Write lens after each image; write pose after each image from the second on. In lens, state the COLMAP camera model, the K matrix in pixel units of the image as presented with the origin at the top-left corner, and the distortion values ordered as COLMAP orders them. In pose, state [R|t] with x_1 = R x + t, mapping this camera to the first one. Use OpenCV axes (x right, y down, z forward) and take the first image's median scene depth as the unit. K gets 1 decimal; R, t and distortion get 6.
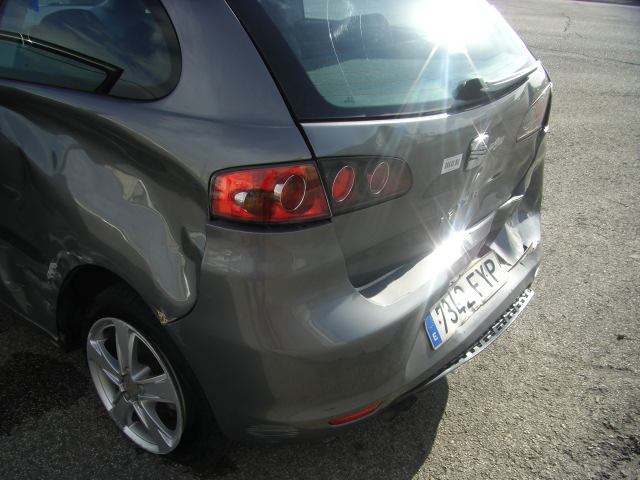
lens RADIAL K [[713.1, 0, 284.3], [0, 713.1, 312.9], [0, 0, 1]] dist [-0.192298, 0.137385]
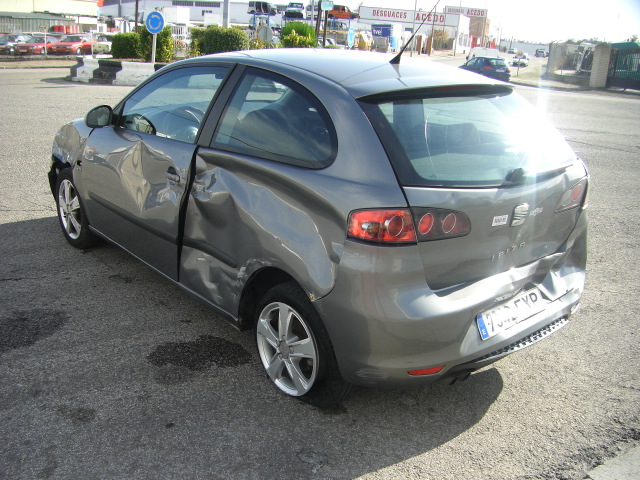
lens RADIAL K [[713.1, 0, 284.3], [0, 713.1, 312.9], [0, 0, 1]] dist [-0.192298, 0.137385]
pose [[0.979902, 0.085223, -0.180357, 0.059221], [-0.105992, 0.988394, -0.108829, 0.200609], [0.168989, 0.125758, 0.977562, -0.554069]]
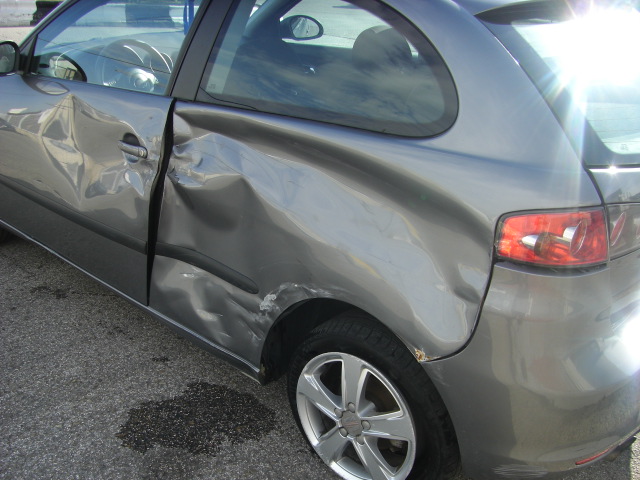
lens RADIAL K [[713.1, 0, 284.3], [0, 713.1, 312.9], [0, 0, 1]] dist [-0.192298, 0.137385]
pose [[0.999098, 0.023011, -0.035691, -0.285059], [-0.024173, 0.999180, -0.032475, -0.014262], [0.034915, 0.033309, 0.998835, 0.001724]]
